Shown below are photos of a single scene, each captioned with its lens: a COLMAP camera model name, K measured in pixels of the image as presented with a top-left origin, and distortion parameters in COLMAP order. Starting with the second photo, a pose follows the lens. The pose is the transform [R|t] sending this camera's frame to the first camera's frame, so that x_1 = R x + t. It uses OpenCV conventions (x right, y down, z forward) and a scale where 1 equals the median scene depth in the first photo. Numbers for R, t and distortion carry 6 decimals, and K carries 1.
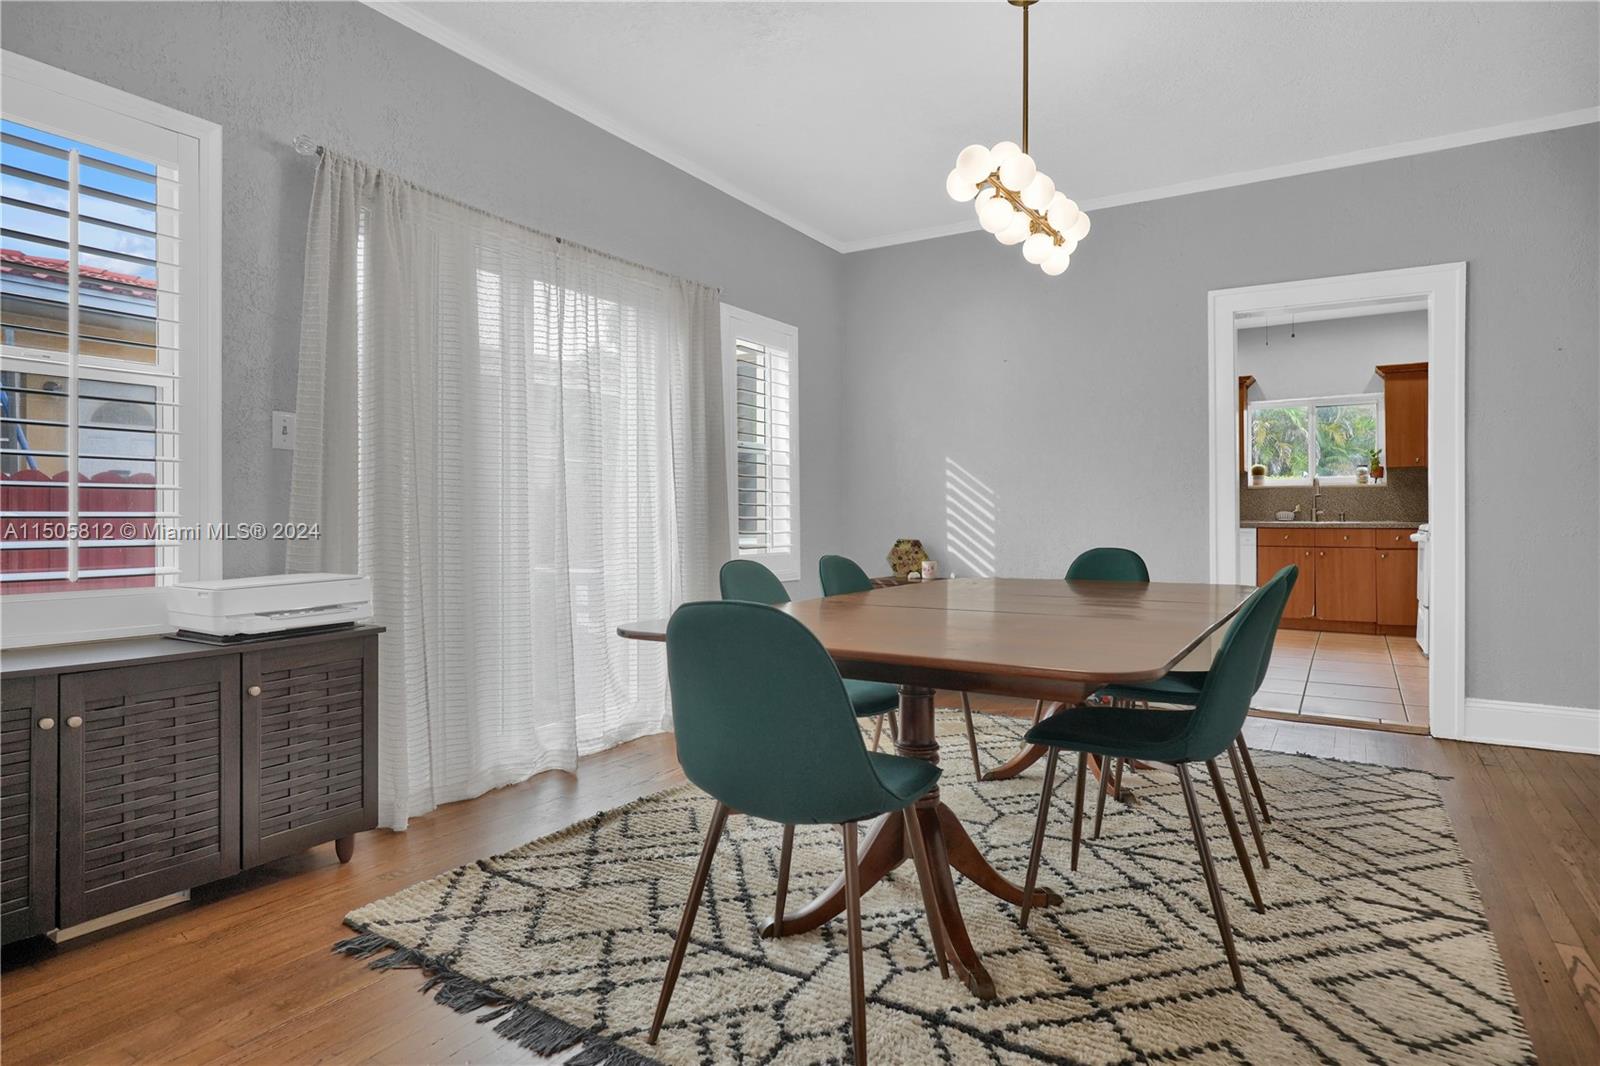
lens RADIAL K [[890.5, 0, 793.9], [0, 890.5, 521.1], [0, 0, 1]] dist [-0.004057, 0.000571]
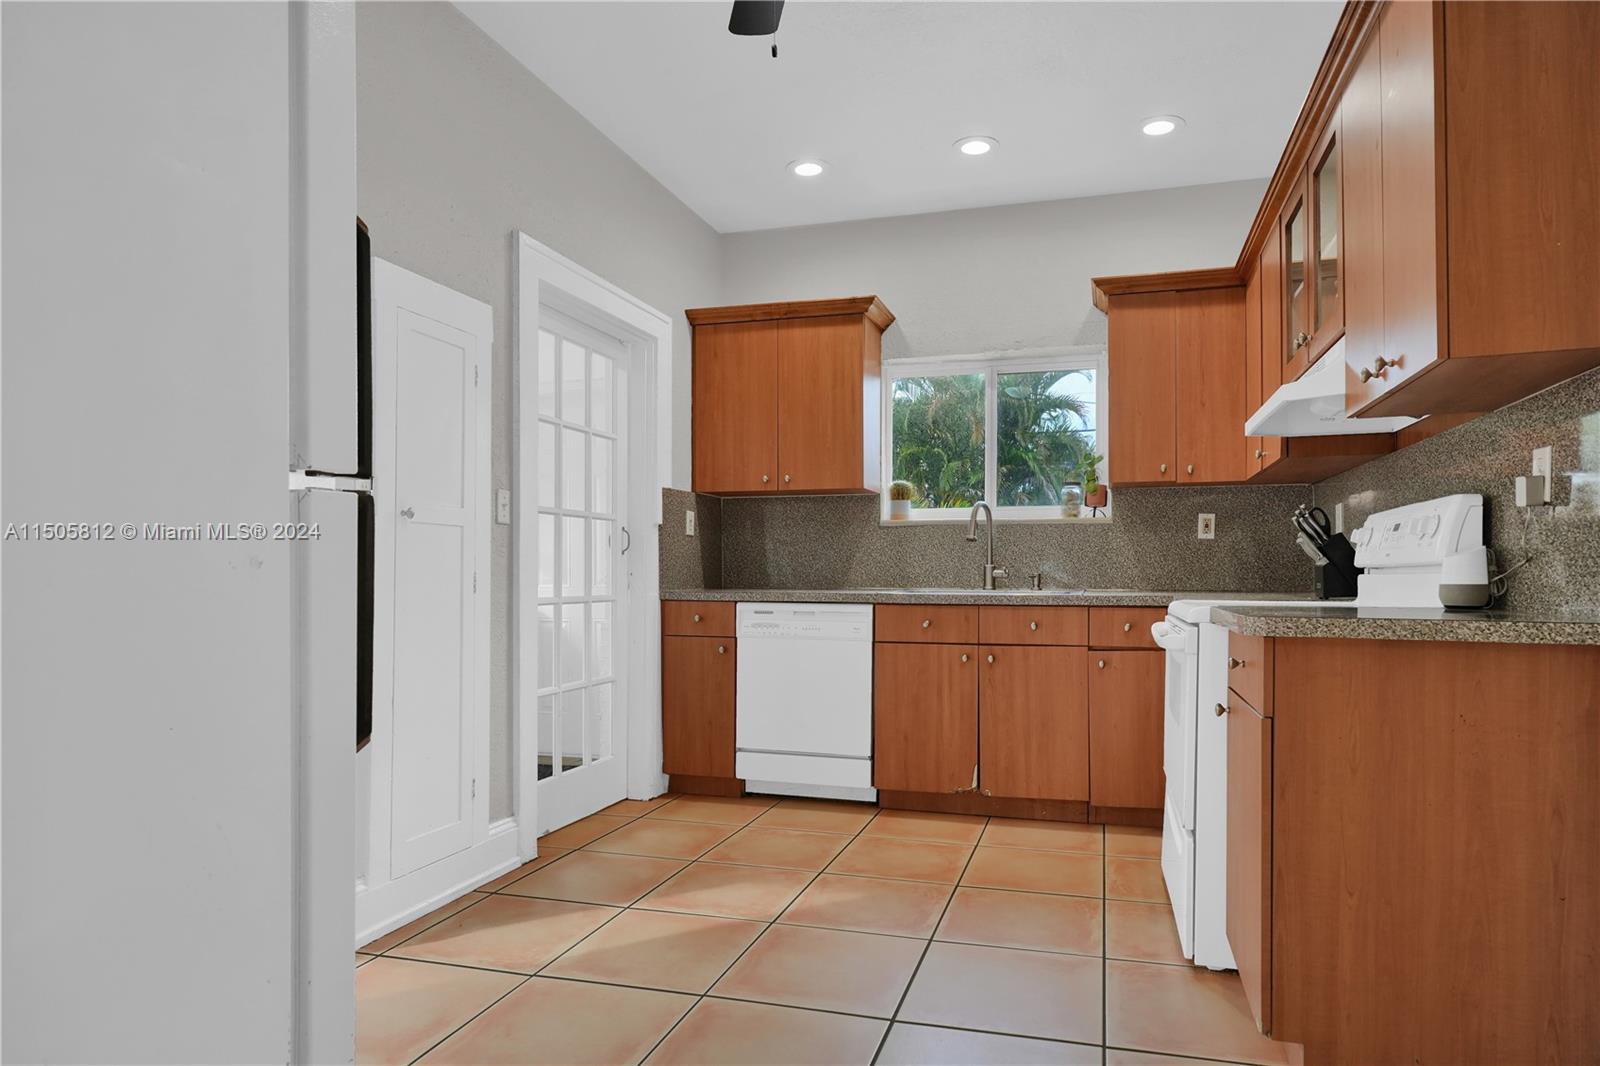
lens RADIAL K [[913.2, 0, 883.5], [0, 913.2, 575.0], [0, 0, 1]] dist [-0.000279, -0.000166]
pose [[0.947374, 0.006867, 0.320054, 0.396002], [-0.005415, 0.999971, -0.005426, -0.005302], [-0.320082, 0.003407, 0.947384, 0.574658]]
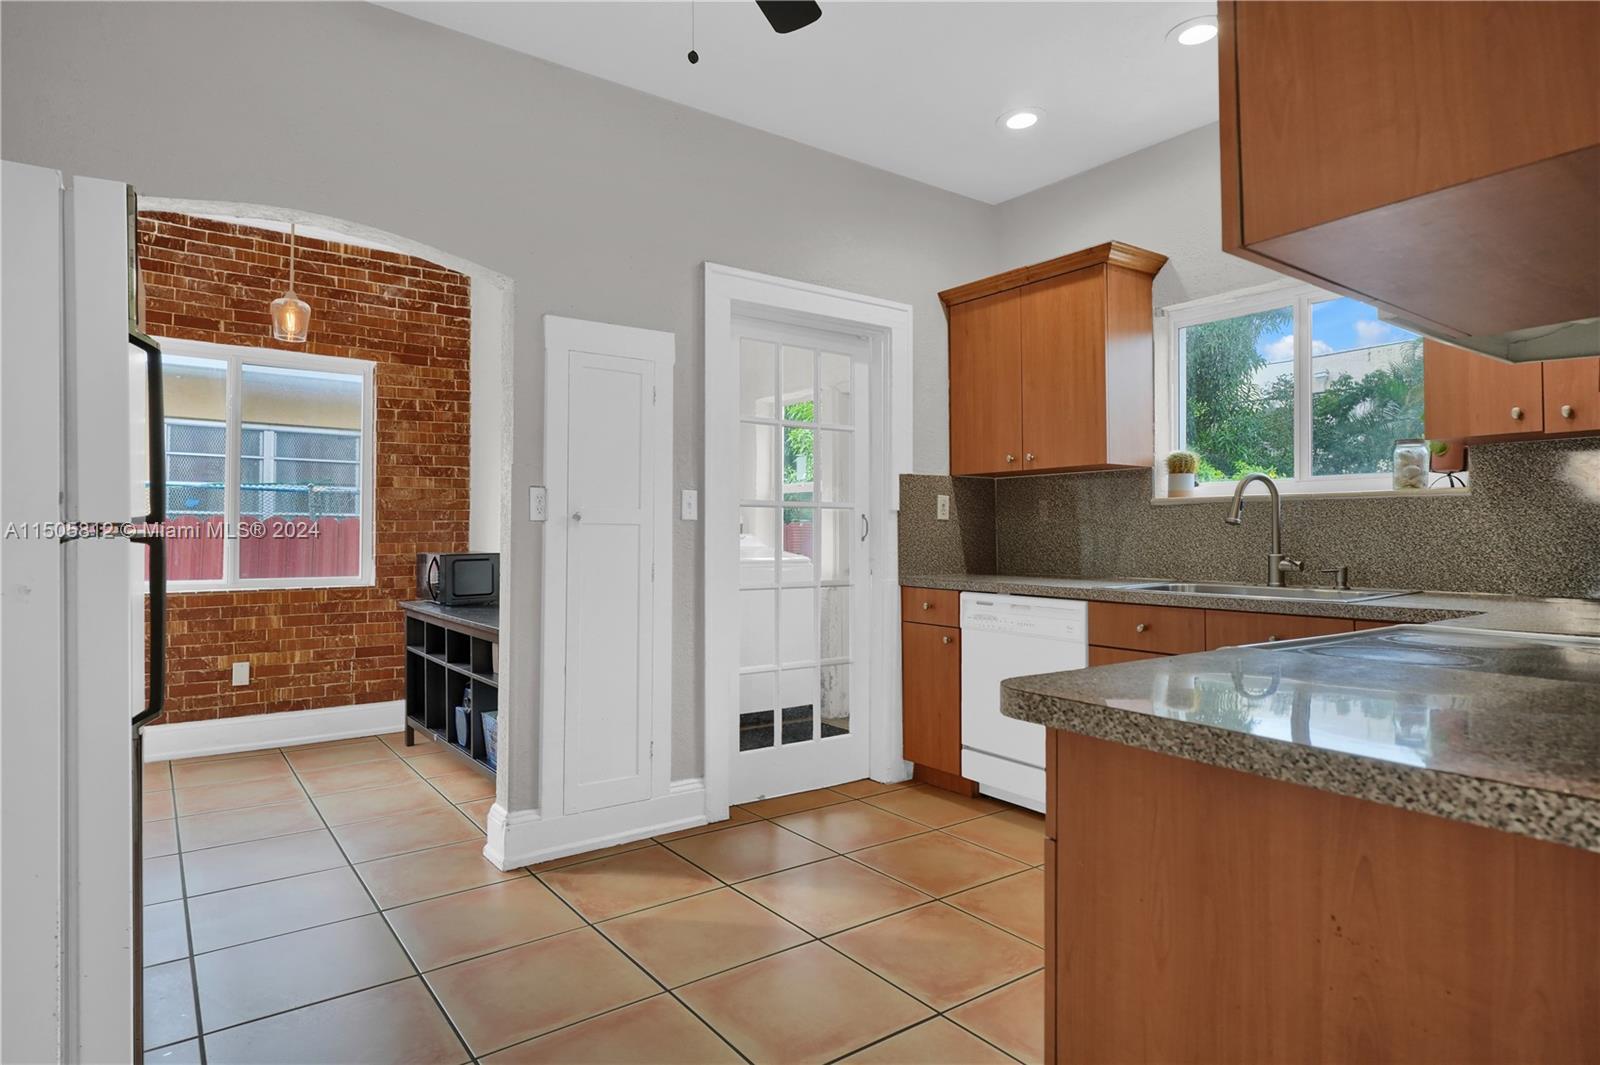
lens RADIAL K [[890.5, 0, 793.9], [0, 890.5, 520.6], [0, 0, 1]] dist [-0.004057, 0.000571]
pose [[0.932996, 0.001212, -0.359885, 0.581651], [-0.009172, 0.999750, -0.020412, -0.020547], [0.359770, 0.022345, 0.932774, 0.611065]]
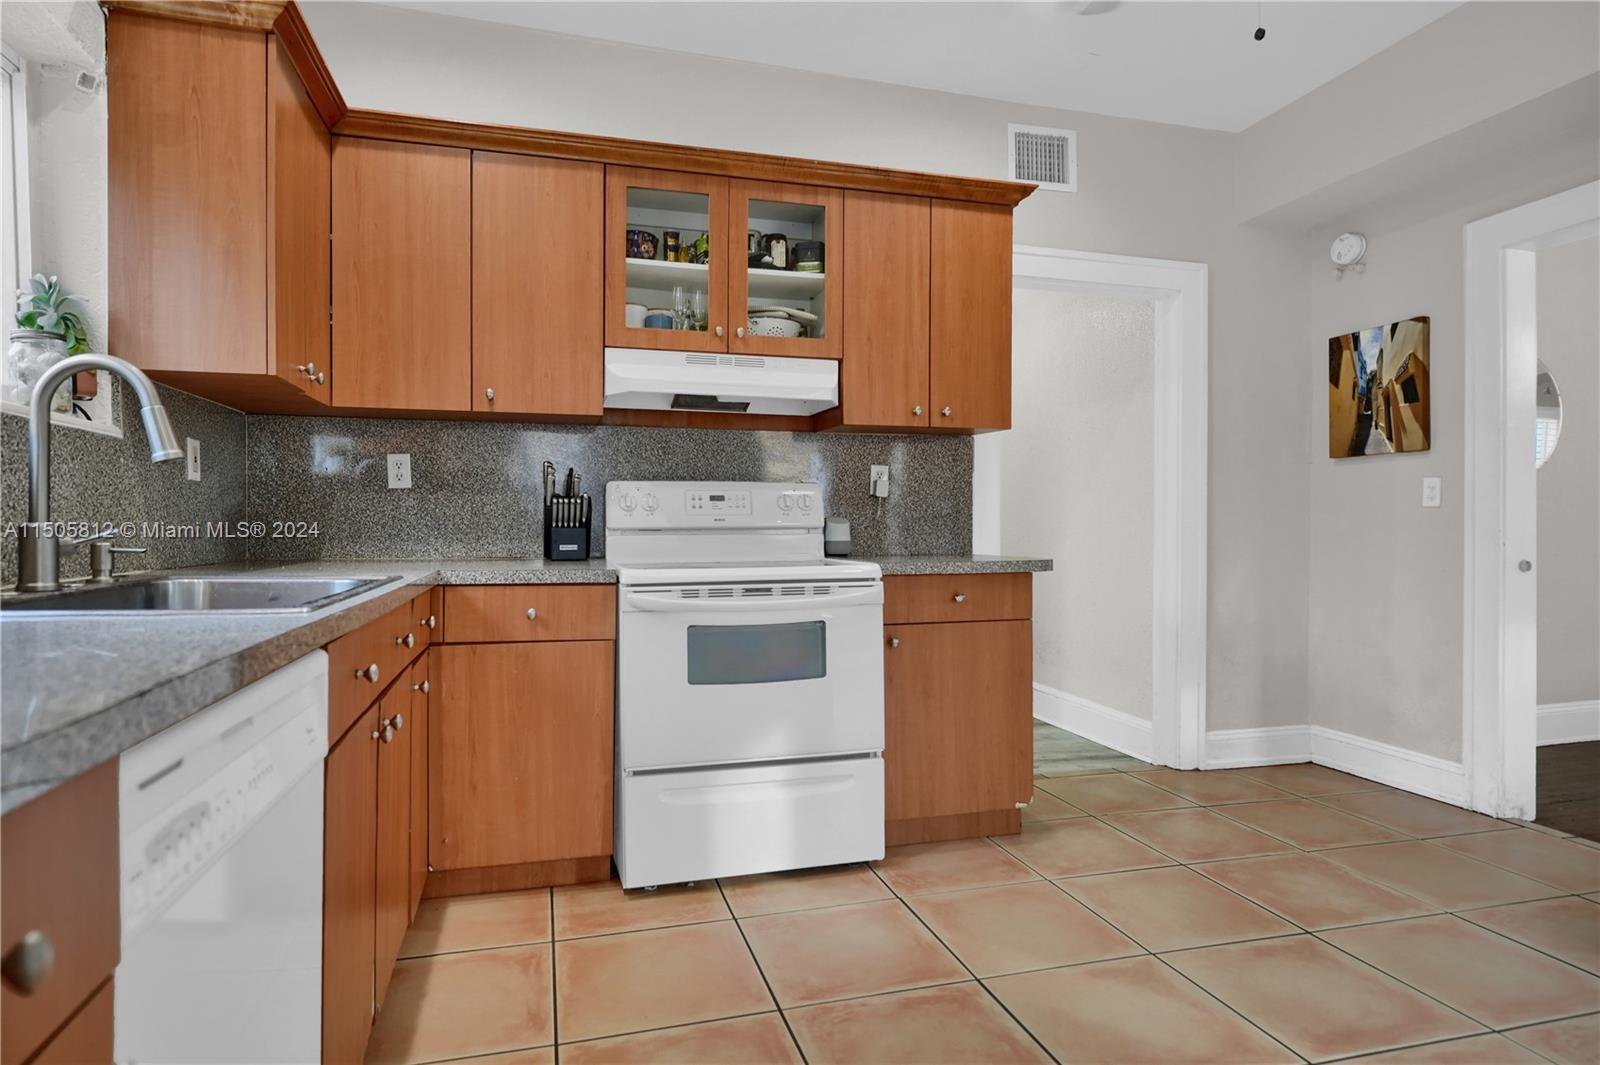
lens RADIAL K [[872.2, 0, 800.0], [0, 872.2, 532.5], [0, 0, 1]] dist [-0.004523, 0.000004]
pose [[-0.735539, 0.000146, 0.677482, 0.378937], [0.009612, 0.999902, 0.010220, -0.013353], [-0.677414, 0.014030, -0.735468, 1.130813]]
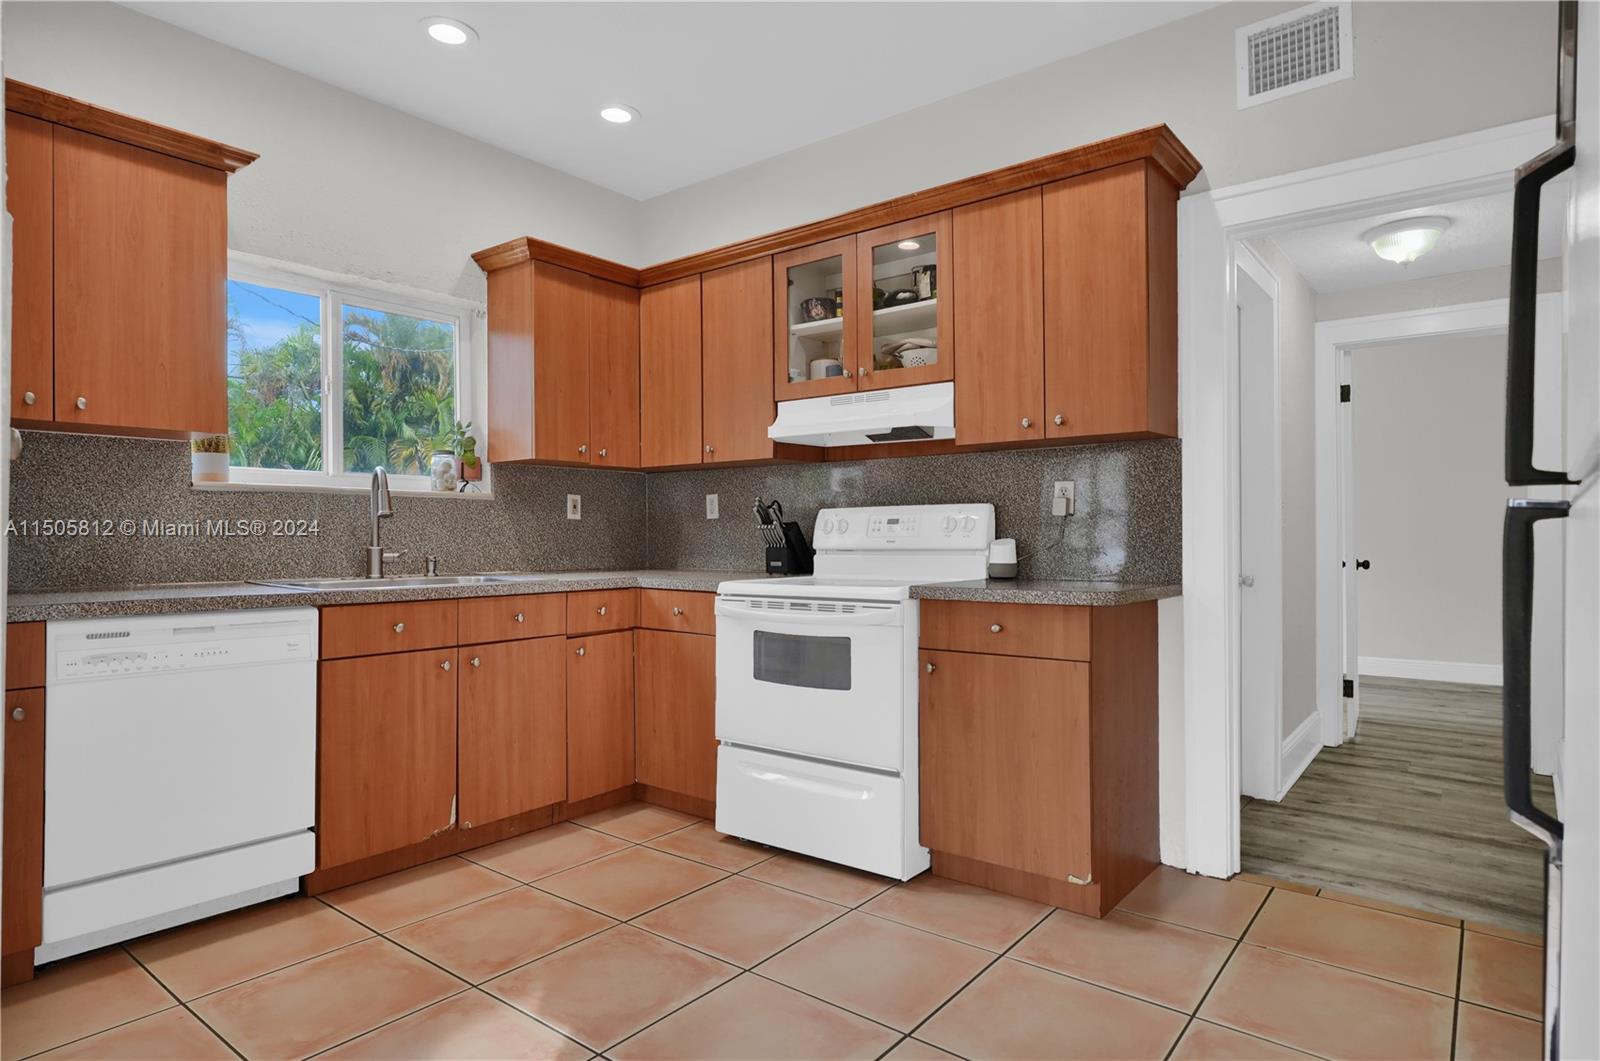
lens RADIAL K [[880.1, 0, 796.5], [0, 880.1, 540.3], [0, 0, 1]] dist [-0.003688, -0.000270]
pose [[0.100378, 0.003167, 0.994944, 0.227097], [0.009348, 0.999948, -0.004126, -0.014822], [-0.994905, 0.009715, 0.100343, 0.846971]]
